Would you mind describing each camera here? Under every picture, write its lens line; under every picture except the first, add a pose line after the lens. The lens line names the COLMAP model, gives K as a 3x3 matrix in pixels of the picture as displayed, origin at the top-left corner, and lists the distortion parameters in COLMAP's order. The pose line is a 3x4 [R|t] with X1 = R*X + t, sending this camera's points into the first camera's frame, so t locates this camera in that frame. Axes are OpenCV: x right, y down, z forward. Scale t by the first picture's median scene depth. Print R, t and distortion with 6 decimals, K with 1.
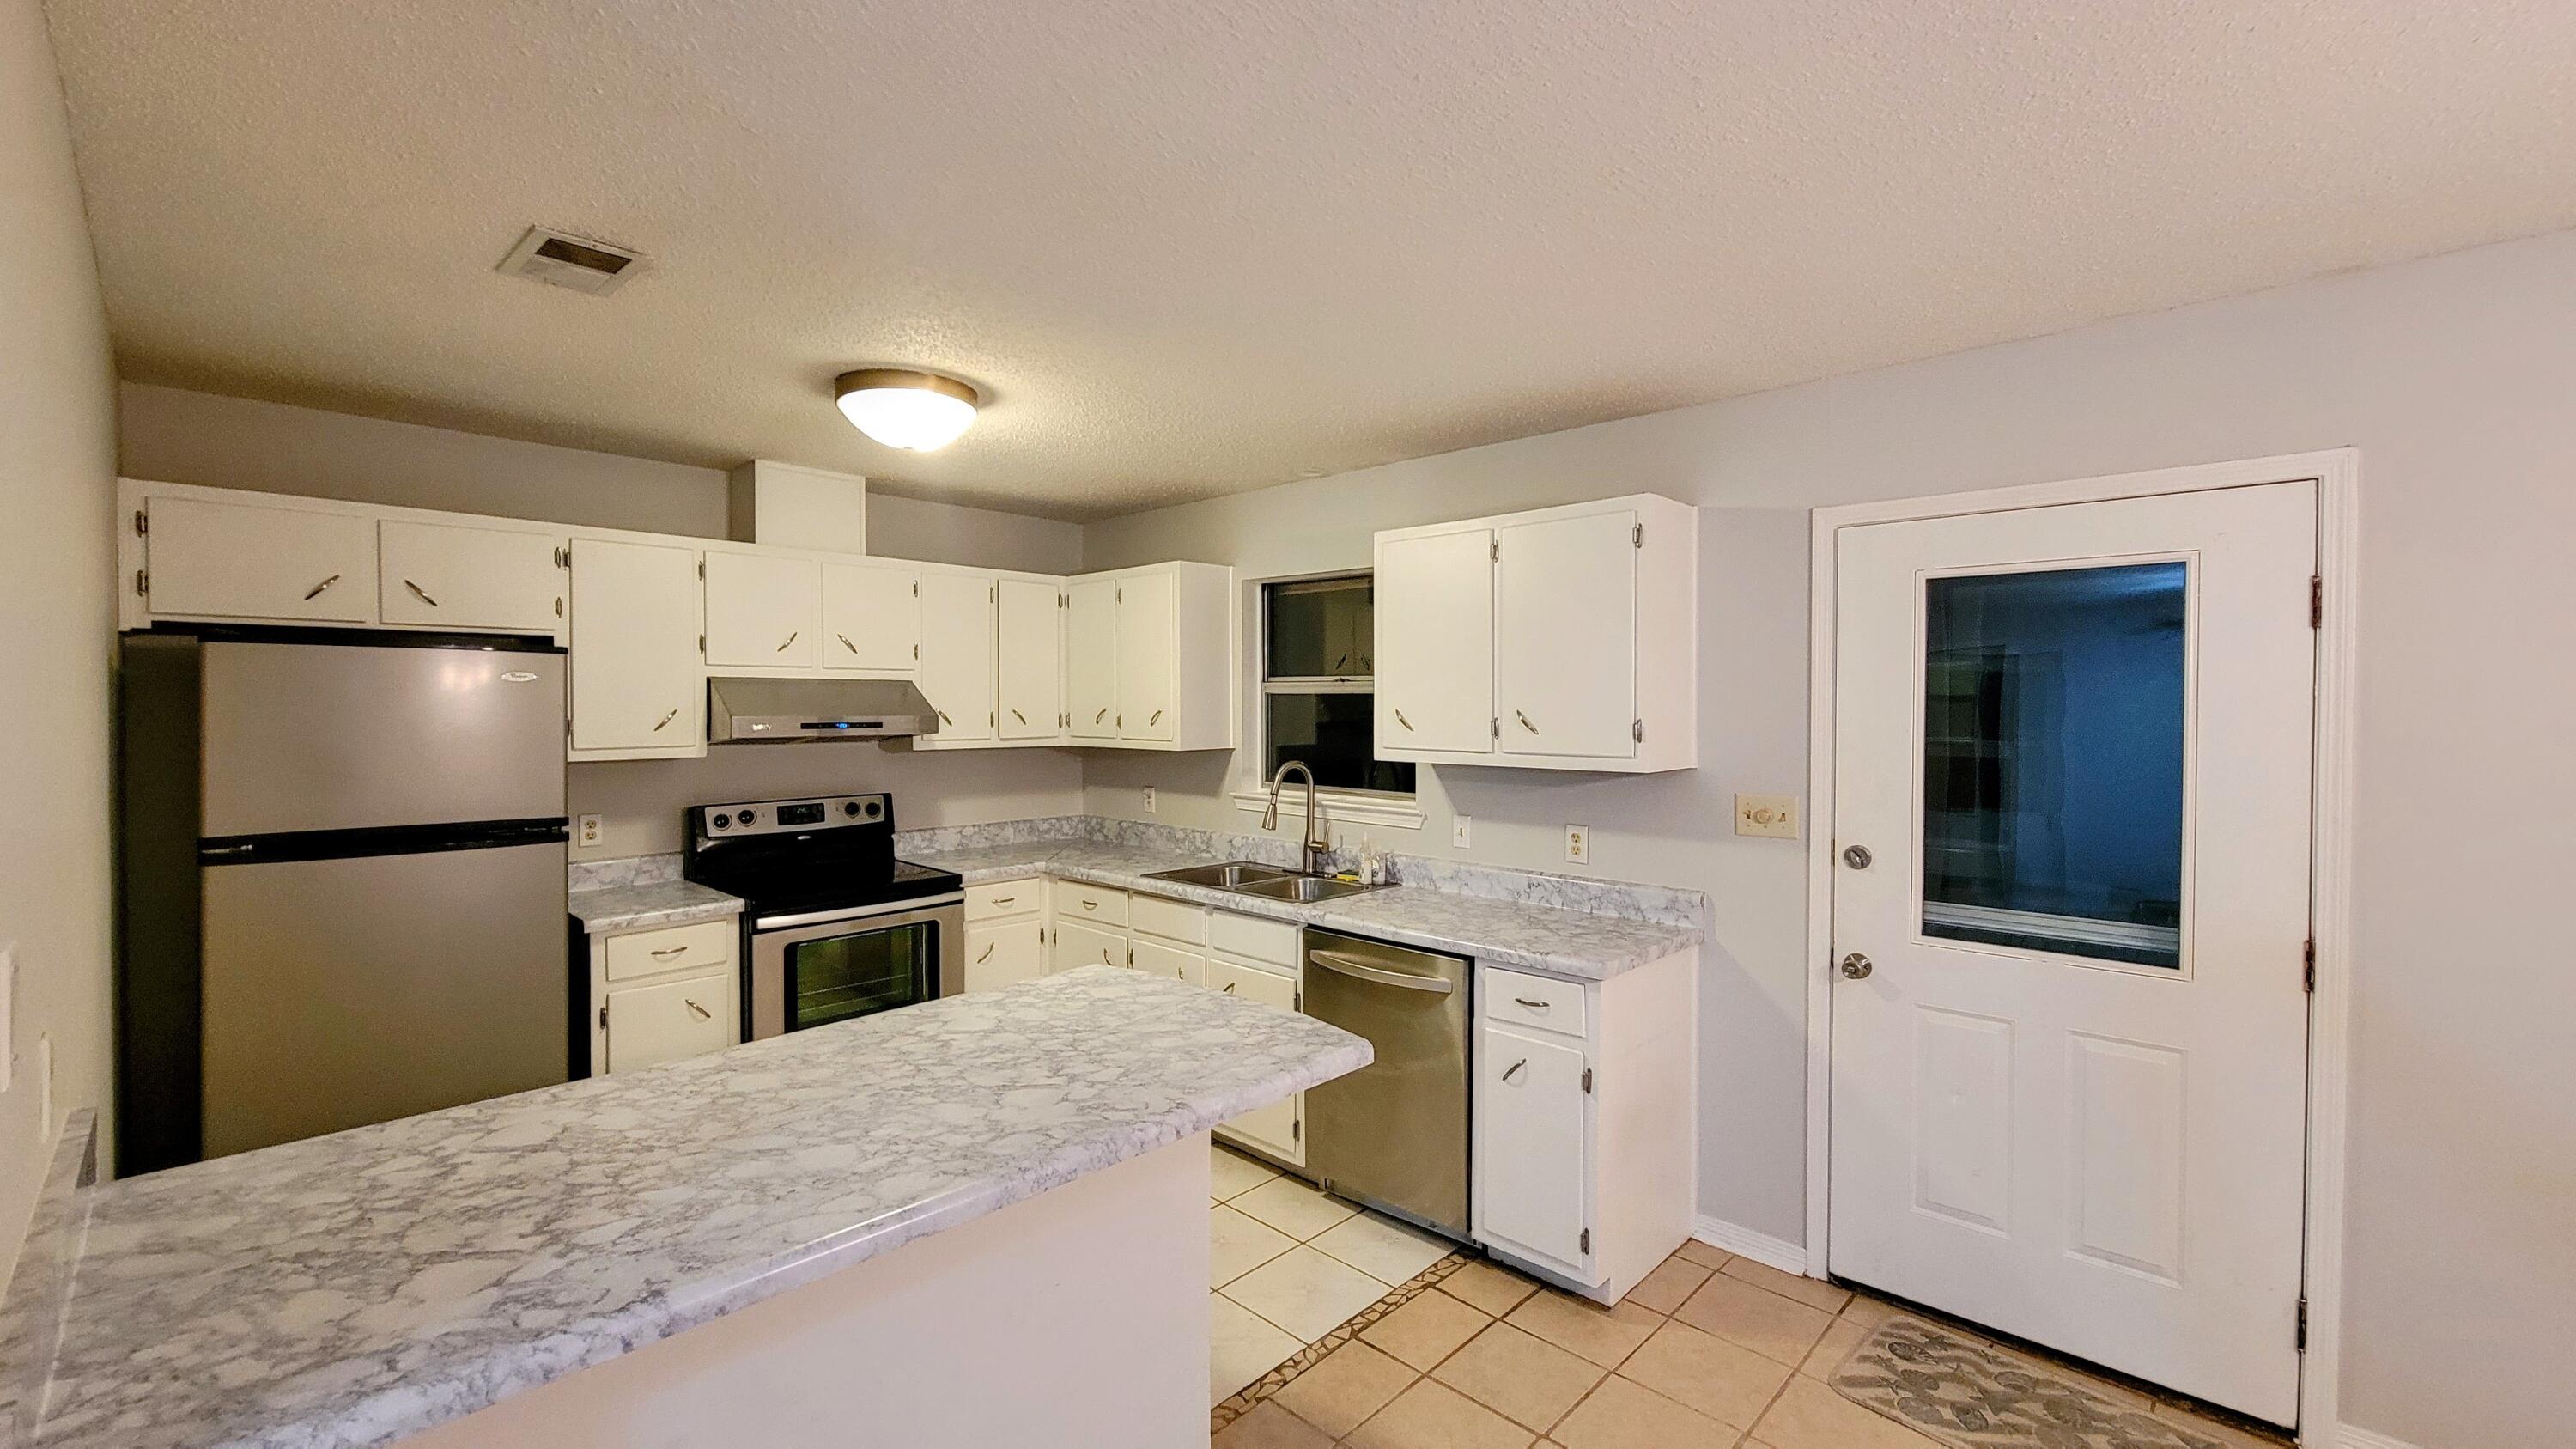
lens RADIAL K [[1050.7, 0, 1277.9], [0, 1050.7, 717.8], [0, 0, 1]] dist [0.001231, -0.001625]
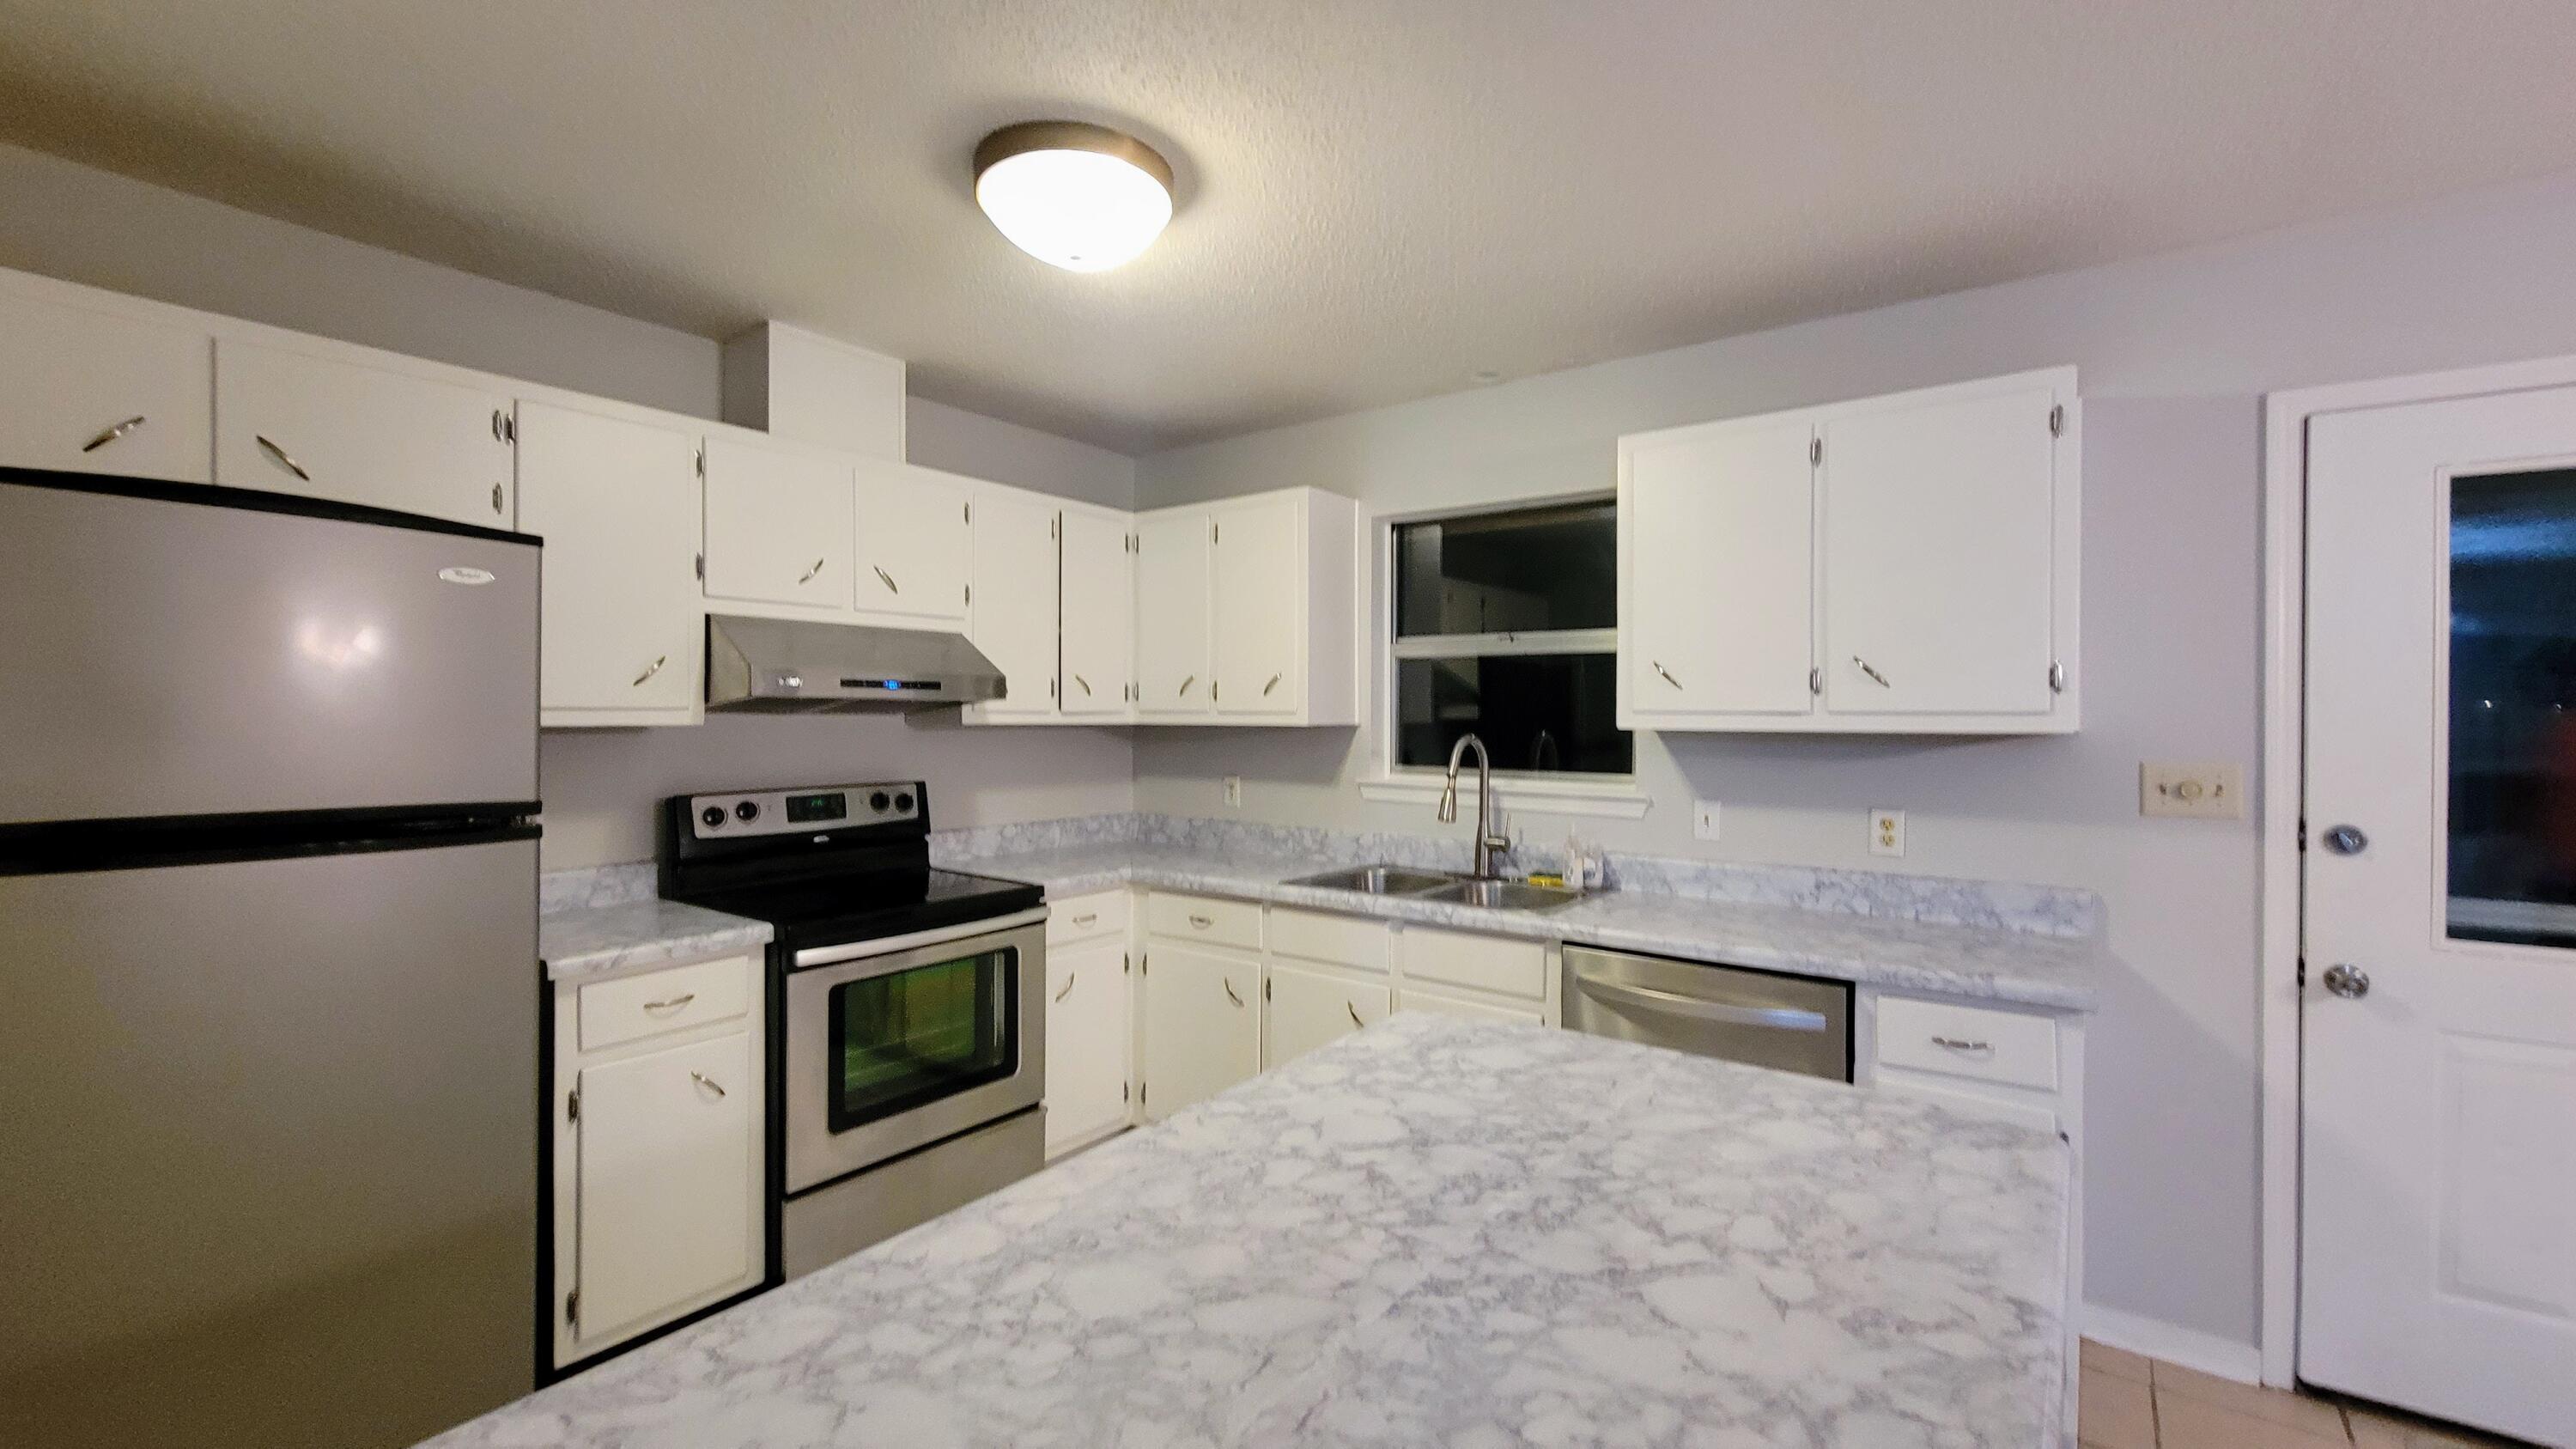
lens RADIAL K [[1050.7, 0, 1277.3], [0, 1050.7, 717.7], [0, 0, 1]] dist [0.001231, -0.001625]
pose [[0.993150, 0.002781, 0.116817, -0.272044], [-0.001436, 0.999932, -0.011598, 0.045266], [-0.116842, 0.011351, 0.993086, 0.277553]]
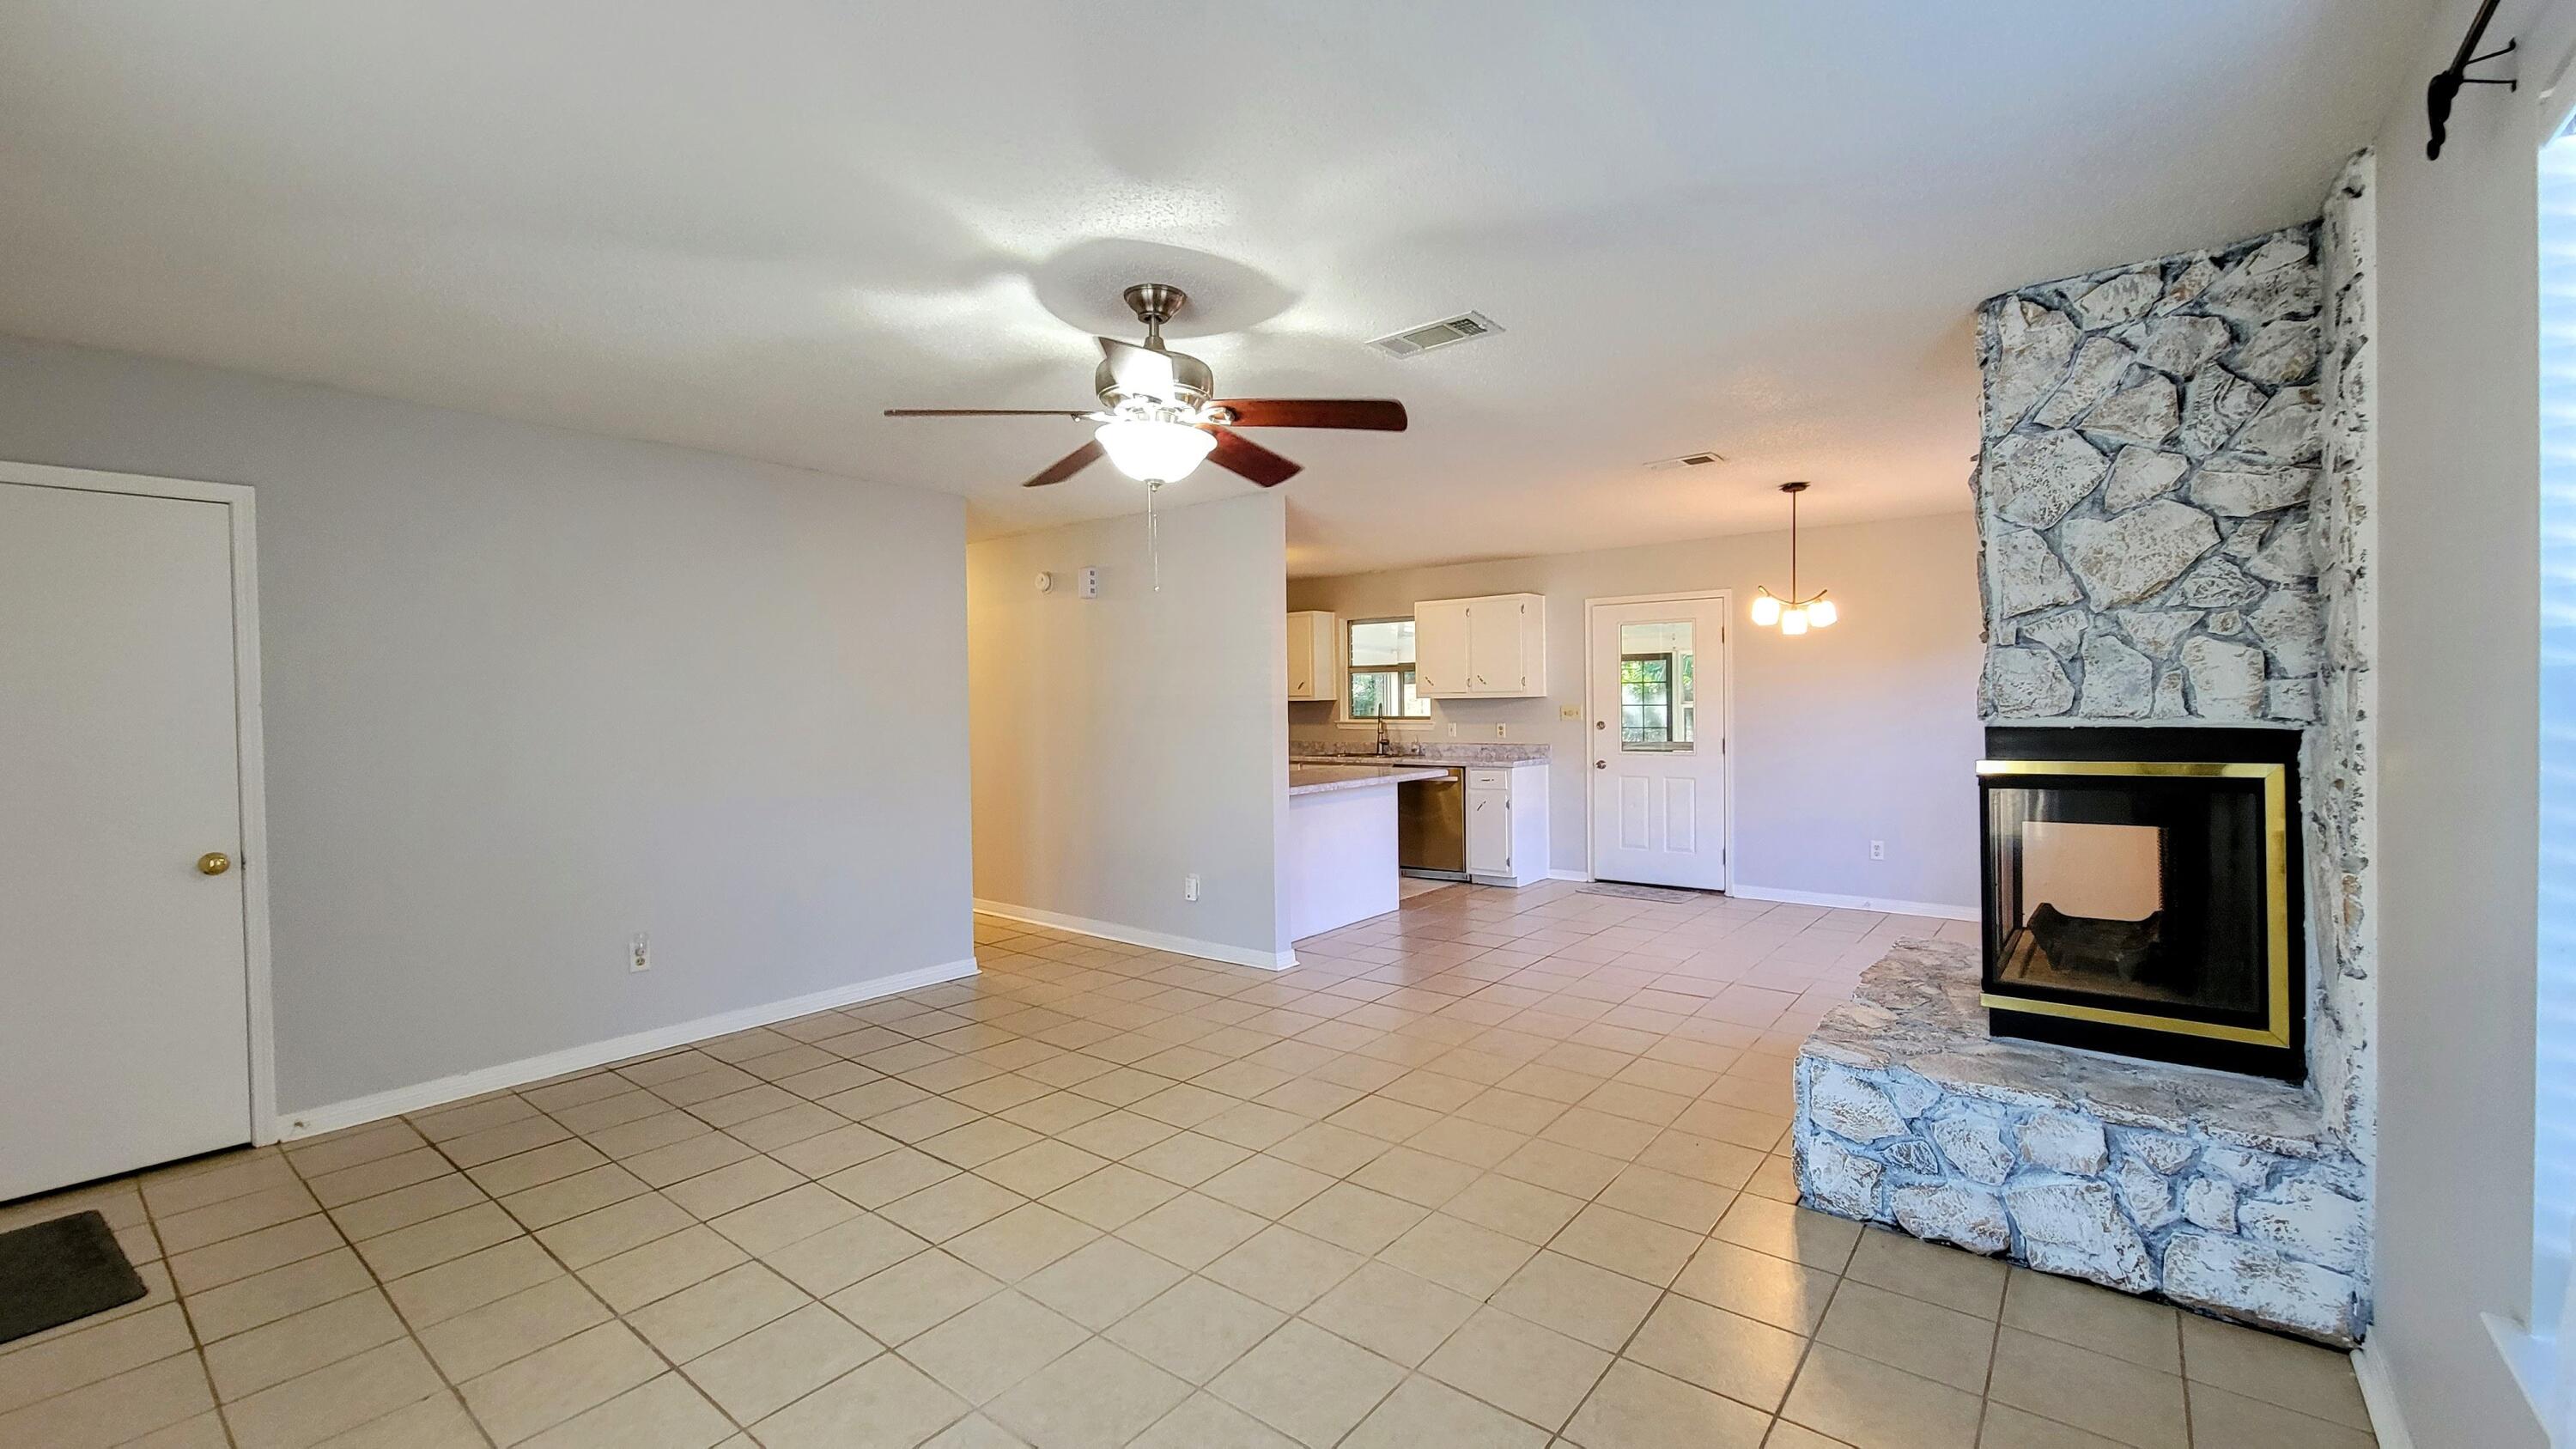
lens RADIAL K [[1050.7, 0, 1276.5], [0, 1050.7, 713.0], [0, 0, 1]] dist [0.001231, -0.001625]
pose [[0.995986, -0.016334, 0.088001, -0.468236], [0.016635, 0.999858, -0.002691, 0.079924], [-0.087945, 0.004144, 0.996117, -1.446574]]
